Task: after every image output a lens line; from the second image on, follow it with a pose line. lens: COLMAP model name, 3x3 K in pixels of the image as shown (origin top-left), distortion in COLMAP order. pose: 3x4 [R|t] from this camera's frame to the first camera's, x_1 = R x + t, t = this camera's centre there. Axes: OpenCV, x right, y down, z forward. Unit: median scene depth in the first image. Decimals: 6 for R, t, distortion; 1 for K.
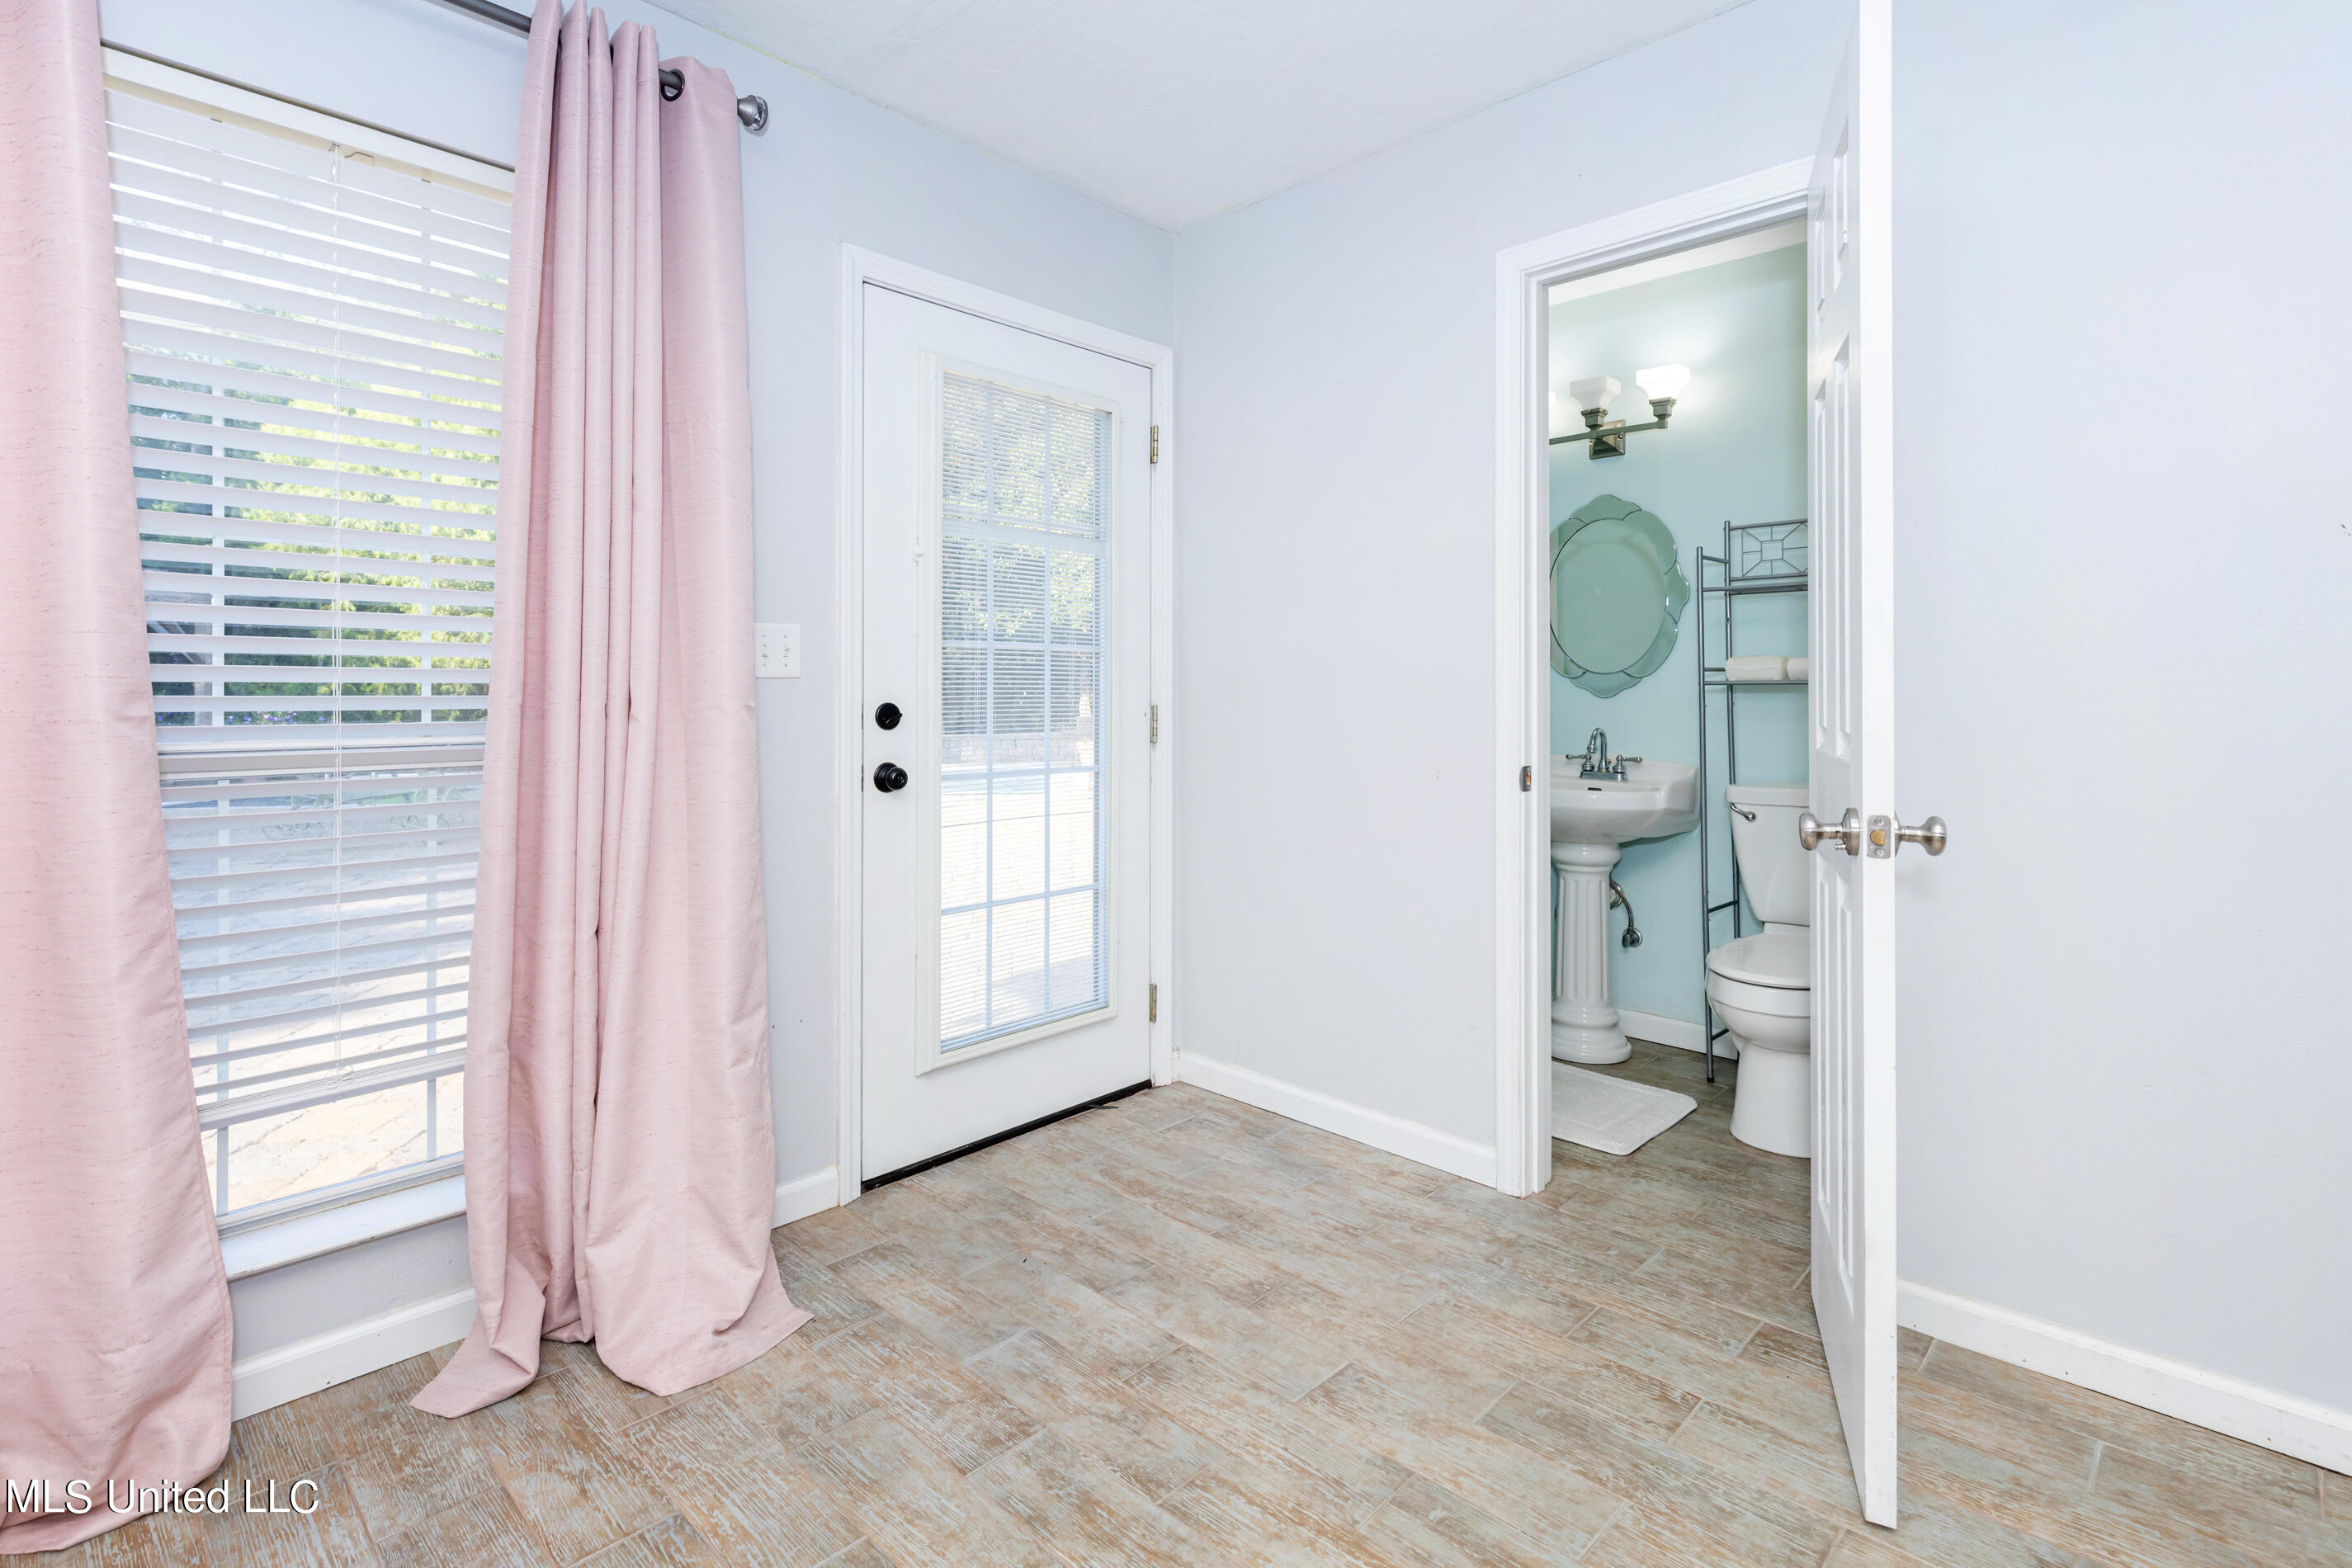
lens RADIAL K [[1100.1, 0, 1293.6], [0, 1100.1, 687.4], [0, 0, 1]] dist [-0.003280, -0.000795]
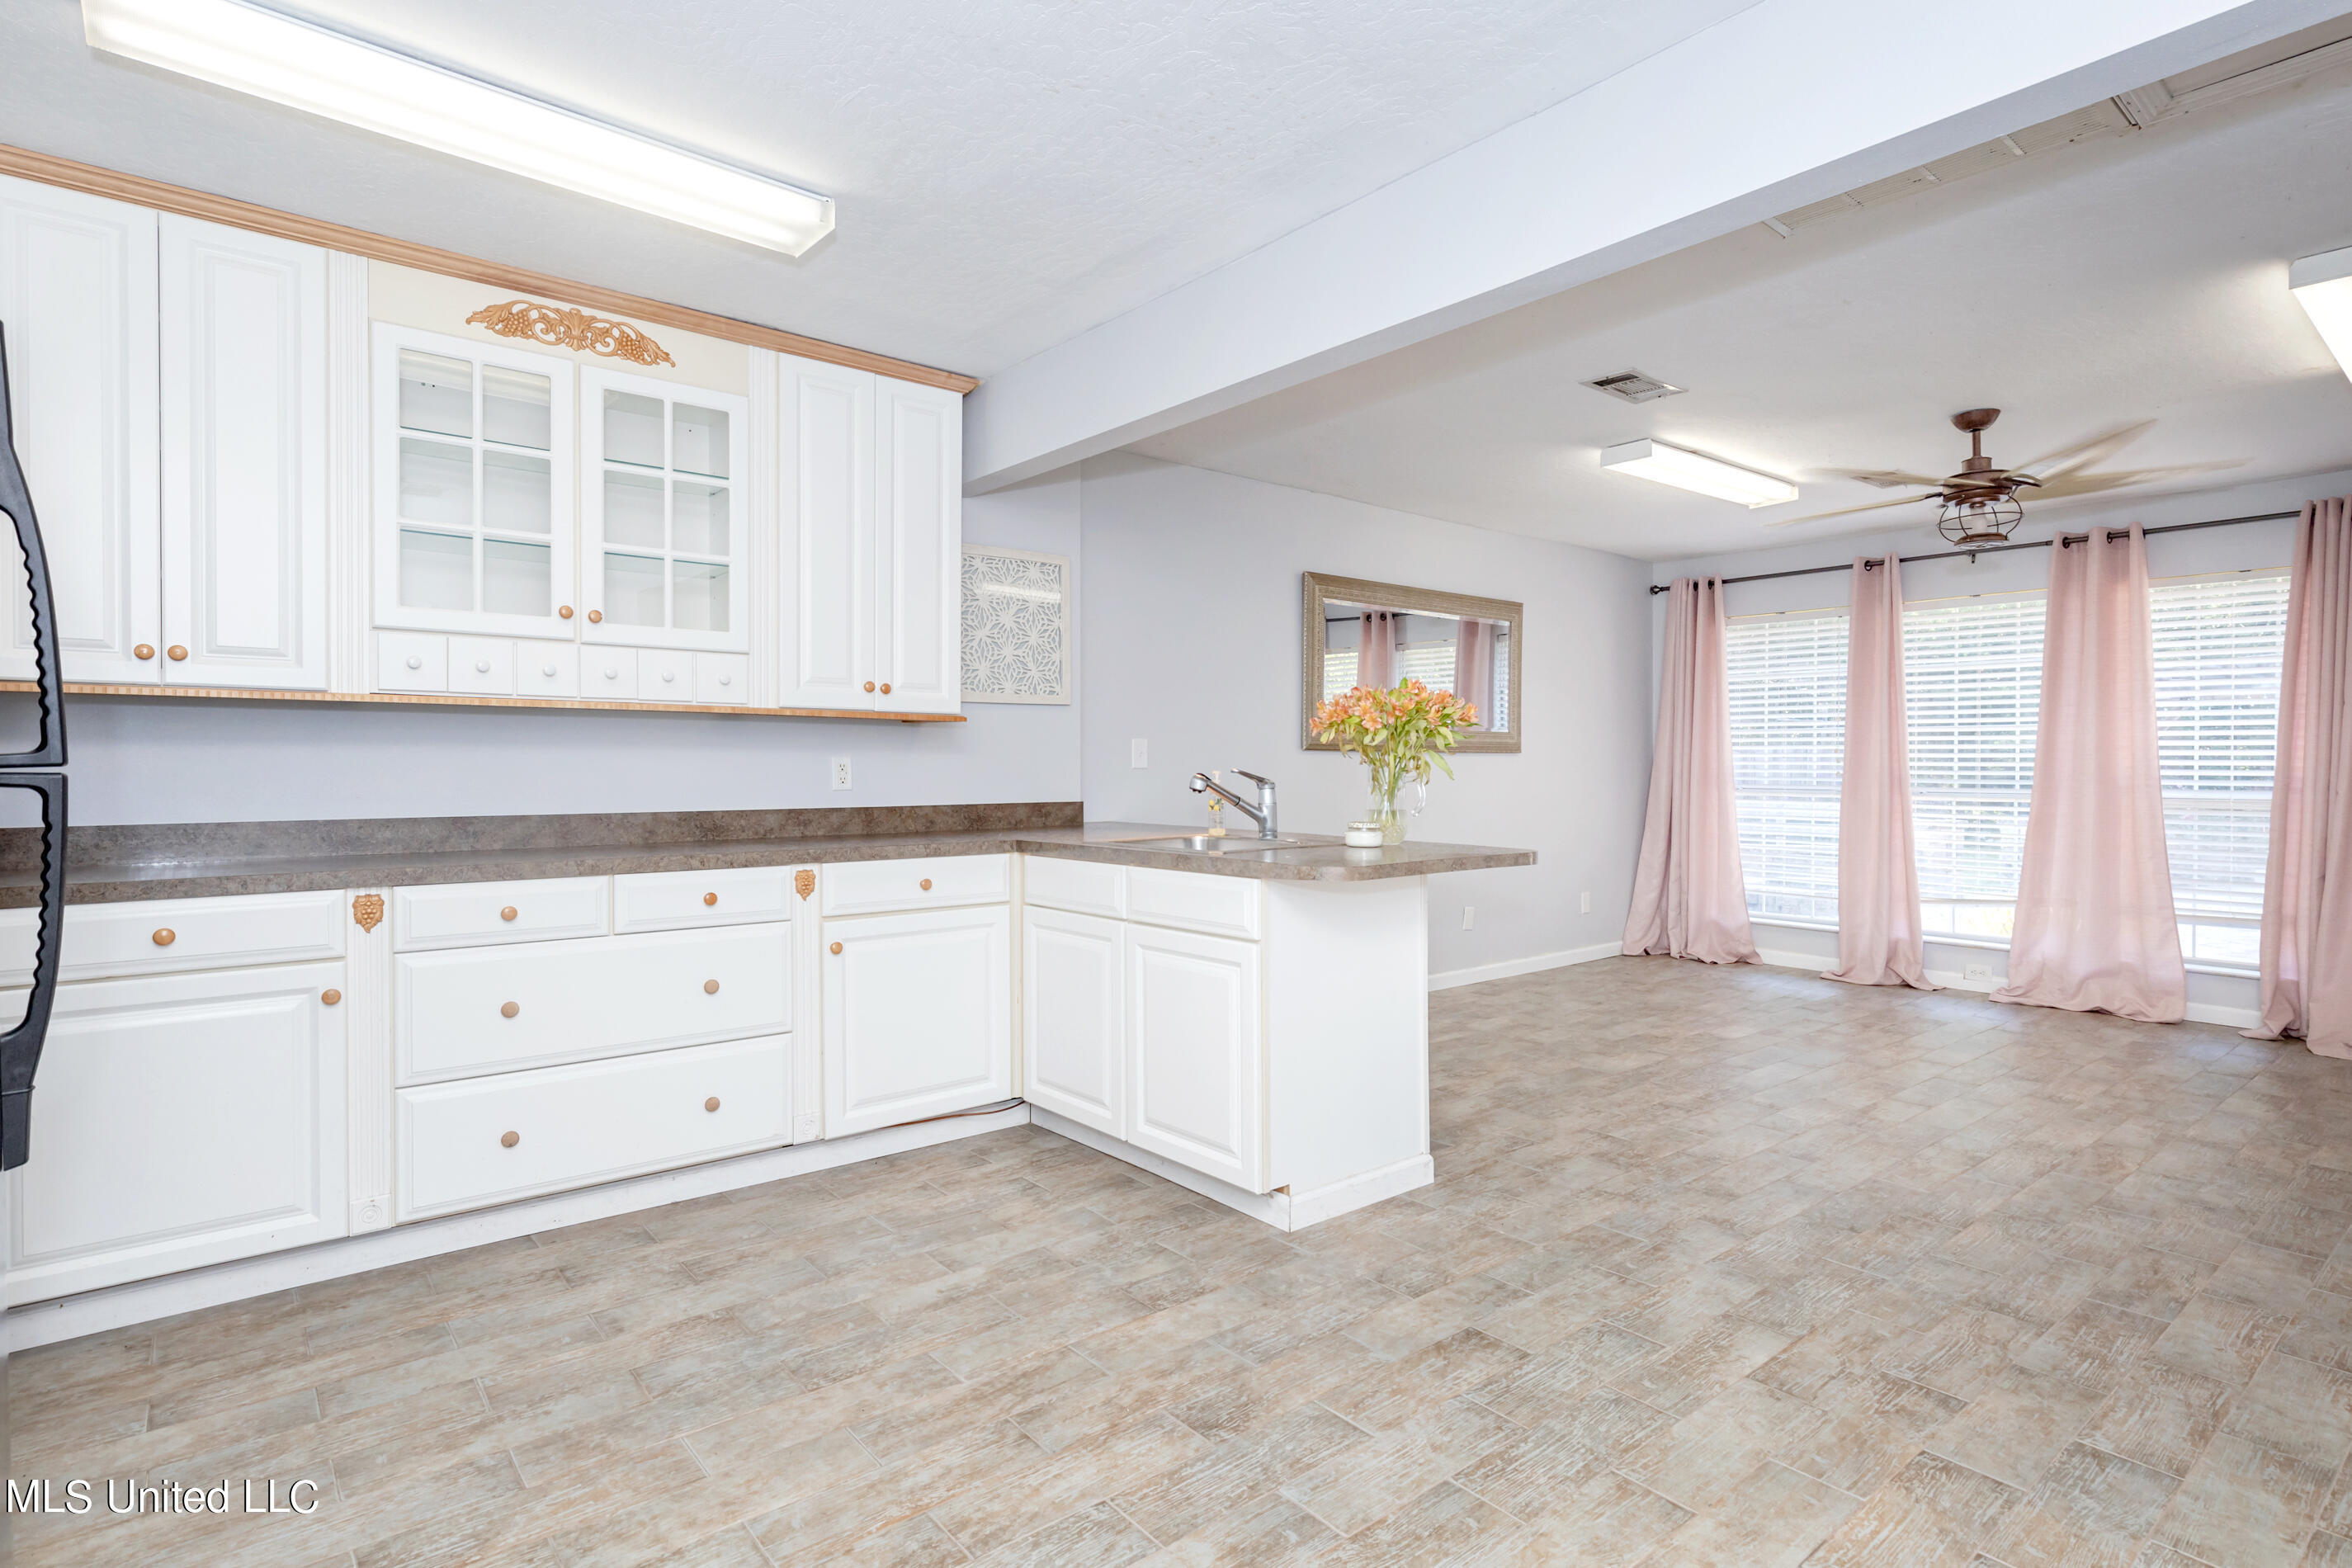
lens RADIAL K [[1180.7, 0, 1122.3], [0, 1180.7, 780.5], [0, 0, 1]] dist [0.004788, 0.000295]
pose [[-0.182162, 0.009568, -0.983222, 2.255112], [0.003028, 0.999953, 0.009169, -0.026796], [0.983264, -0.001306, -0.182183, -1.054296]]
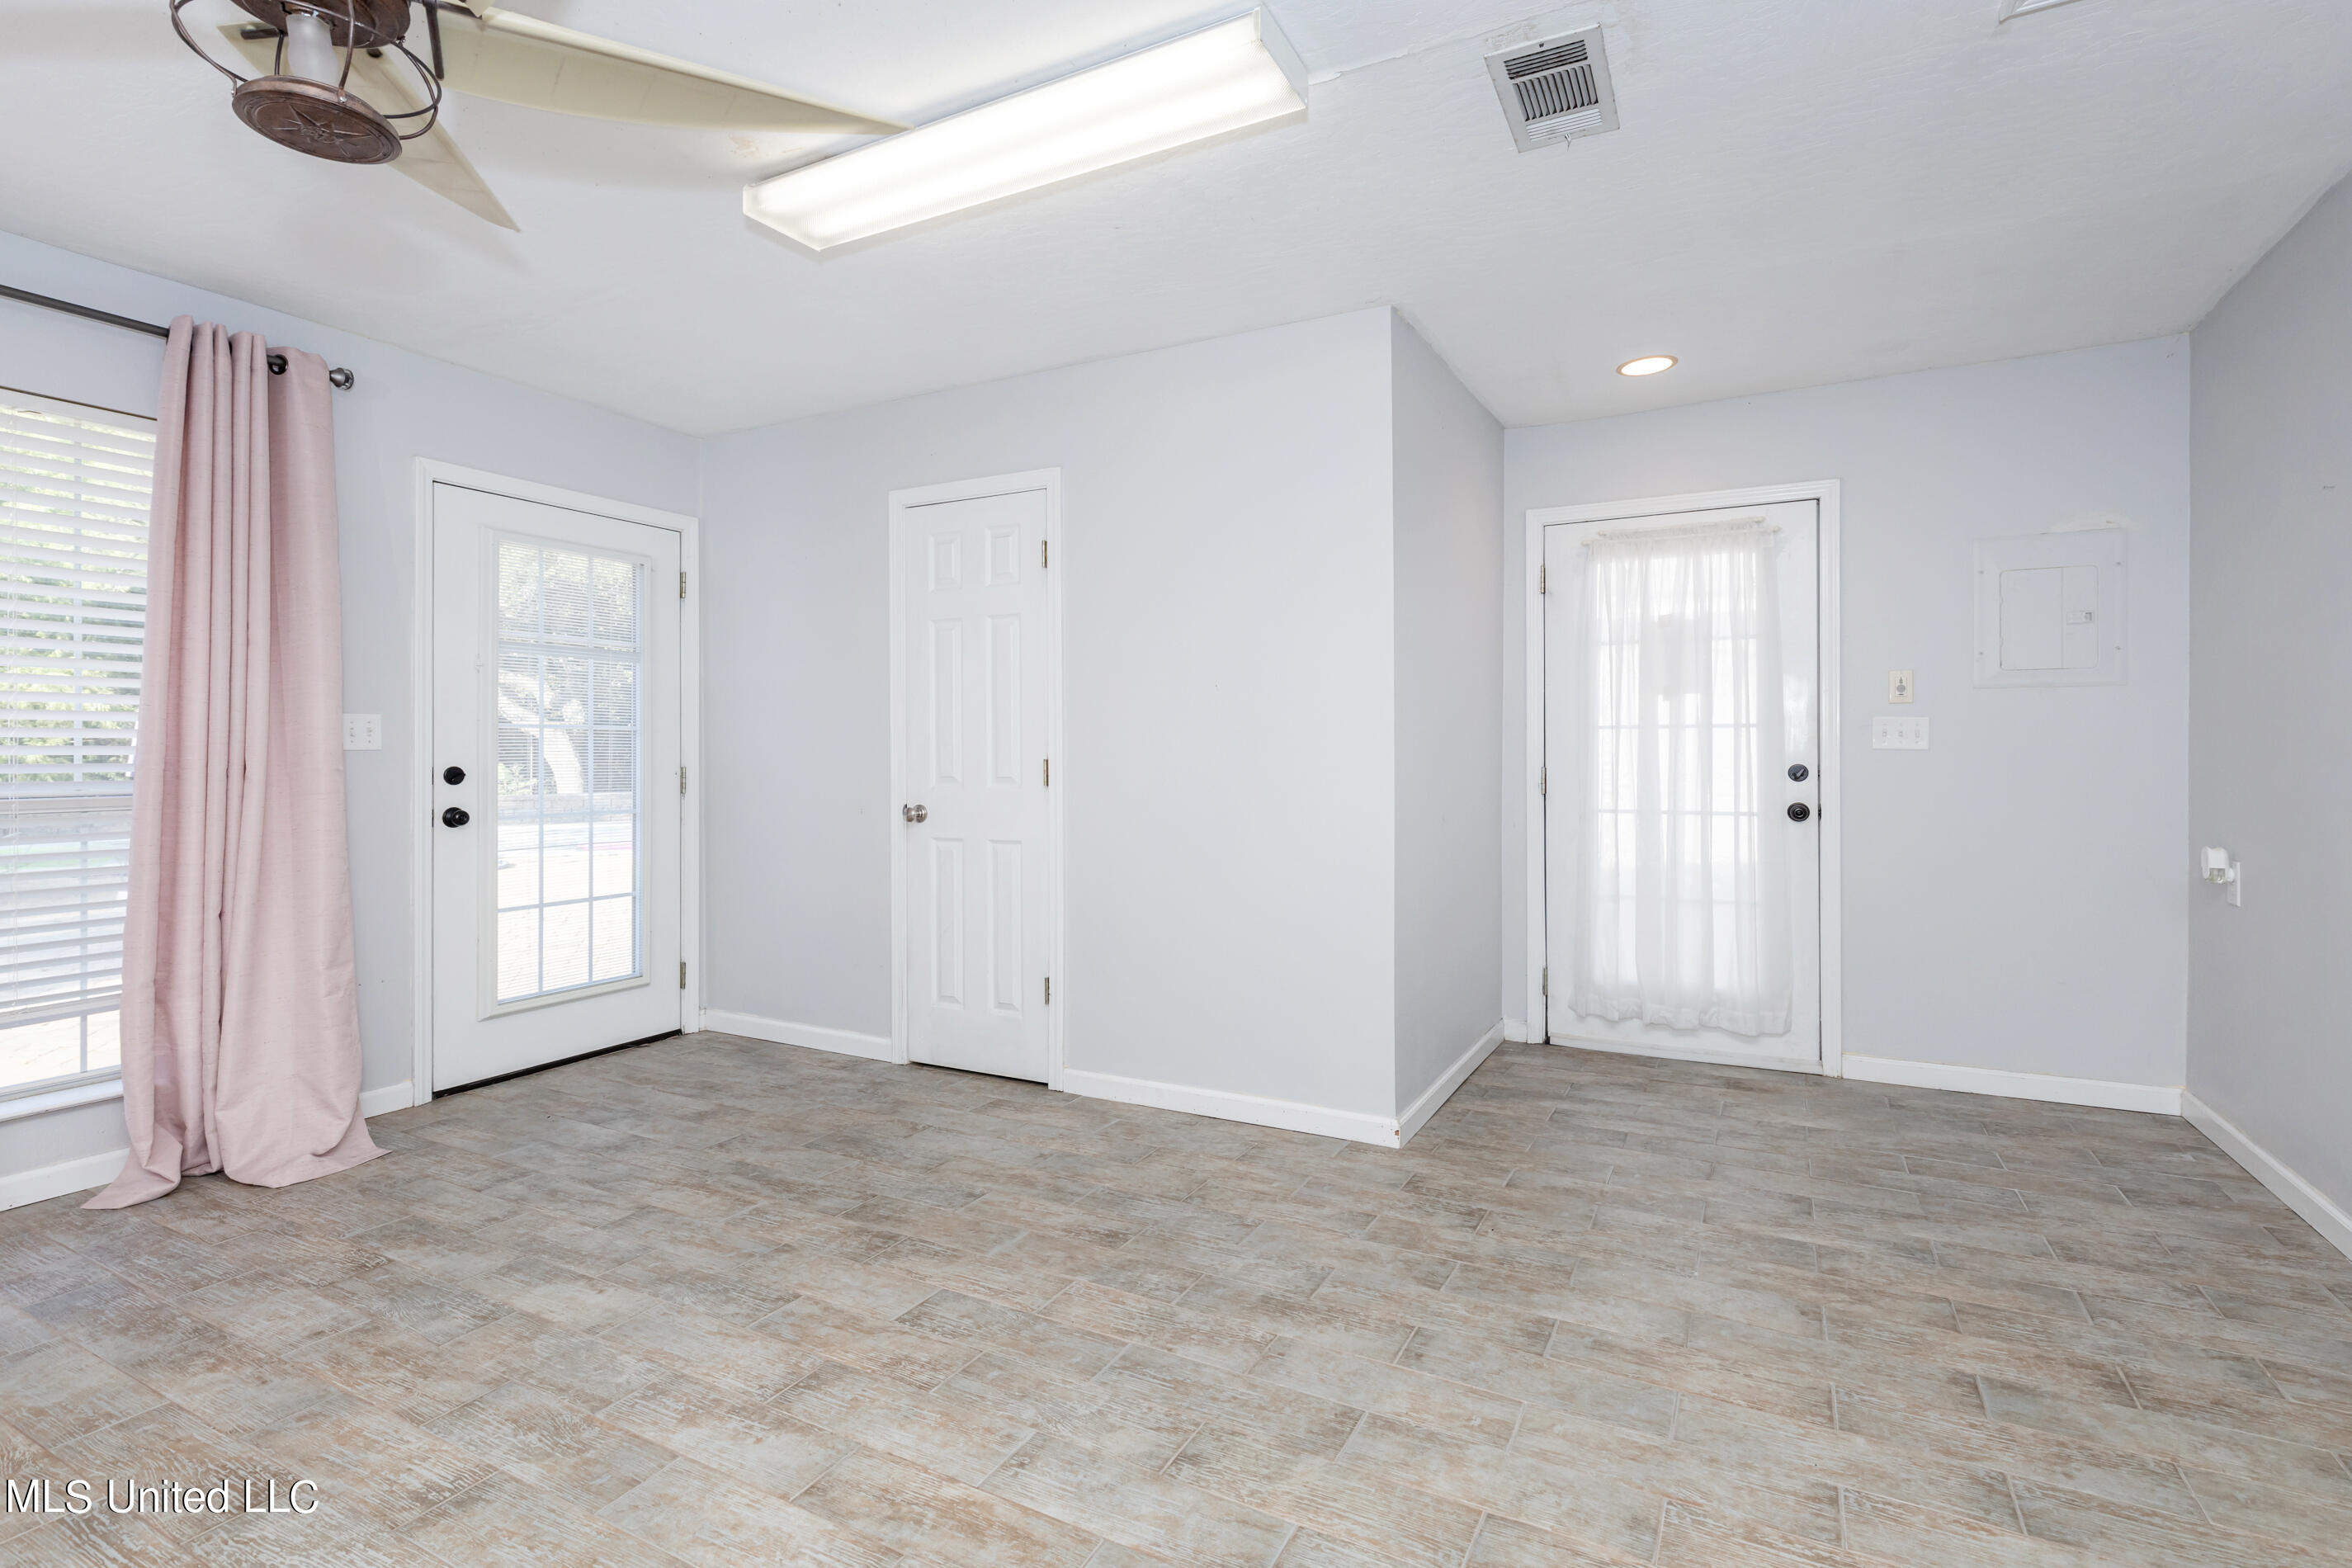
lens RADIAL K [[1036.1, 0, 1271.0], [0, 1036.1, 747.4], [0, 0, 1]] dist [0.002780, 0.000390]
pose [[0.964701, 0.000043, 0.263346, 0.388997], [-0.000548, 0.999998, 0.001842, -0.018594], [-0.263345, -0.001921, 0.964700, -0.765578]]
